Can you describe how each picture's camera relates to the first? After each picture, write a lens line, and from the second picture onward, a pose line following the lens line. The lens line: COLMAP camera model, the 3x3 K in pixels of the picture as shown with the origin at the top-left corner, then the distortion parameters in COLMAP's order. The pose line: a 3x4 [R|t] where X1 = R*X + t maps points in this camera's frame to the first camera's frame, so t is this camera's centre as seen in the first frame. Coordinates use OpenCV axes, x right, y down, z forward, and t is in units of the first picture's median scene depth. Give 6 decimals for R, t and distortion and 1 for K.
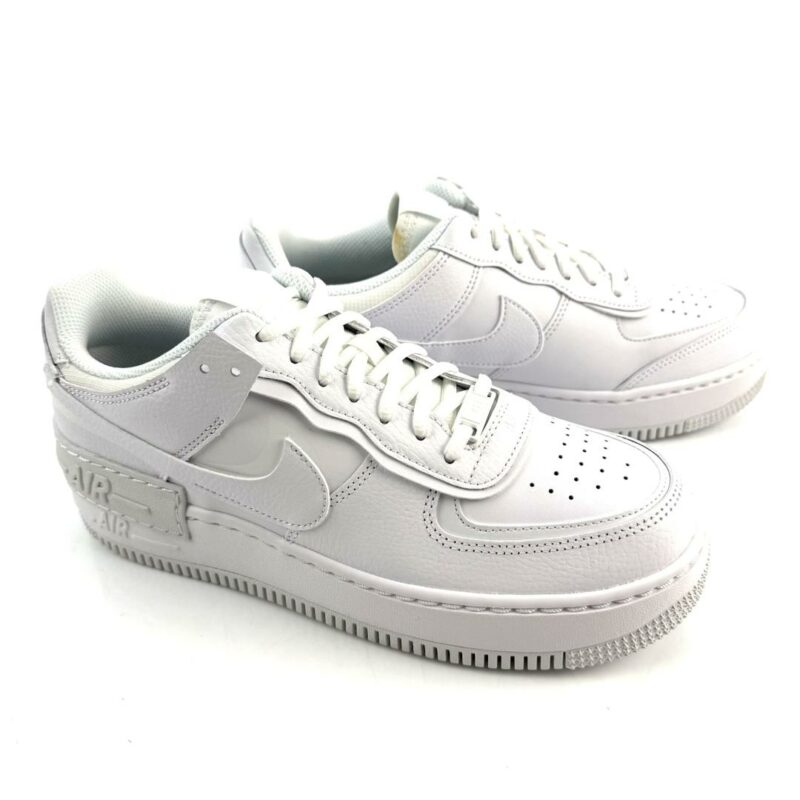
lens RADIAL K [[737.5, 0, 400.0], [0, 737.5, 400.0], [0, 0, 1]] dist [0.130863, -0.306376]
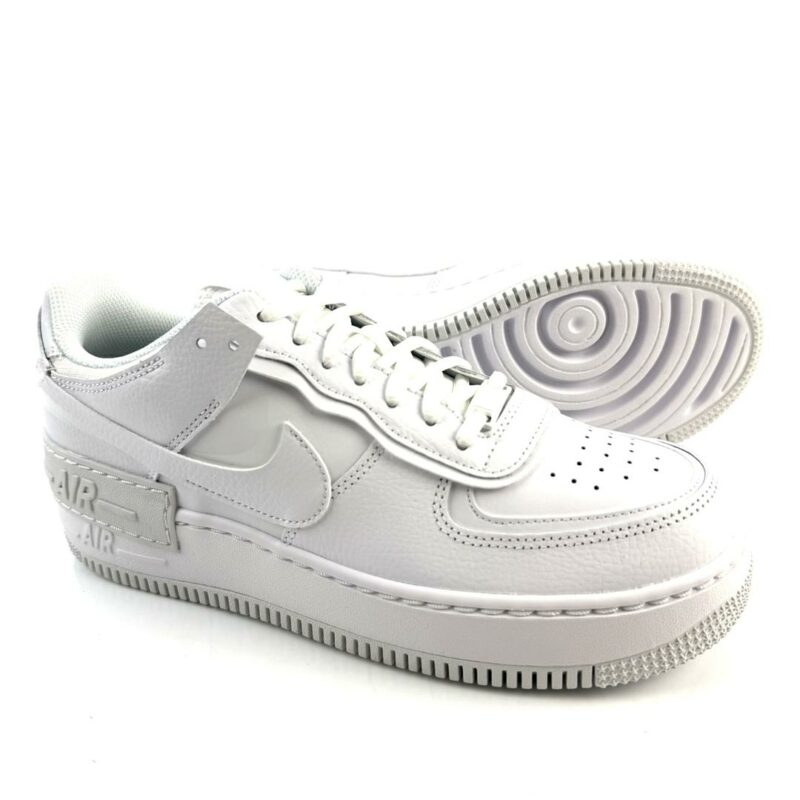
lens RADIAL K [[737.5, 0, 400.0], [0, 737.5, 400.0], [0, 0, 1]] dist [0.130863, -0.306376]
pose [[0.999829, 0.008217, -0.016596, 0.004617], [-0.010590, 0.988869, -0.148412, 0.159229], [0.015191, 0.148562, 0.988786, 0.080527]]
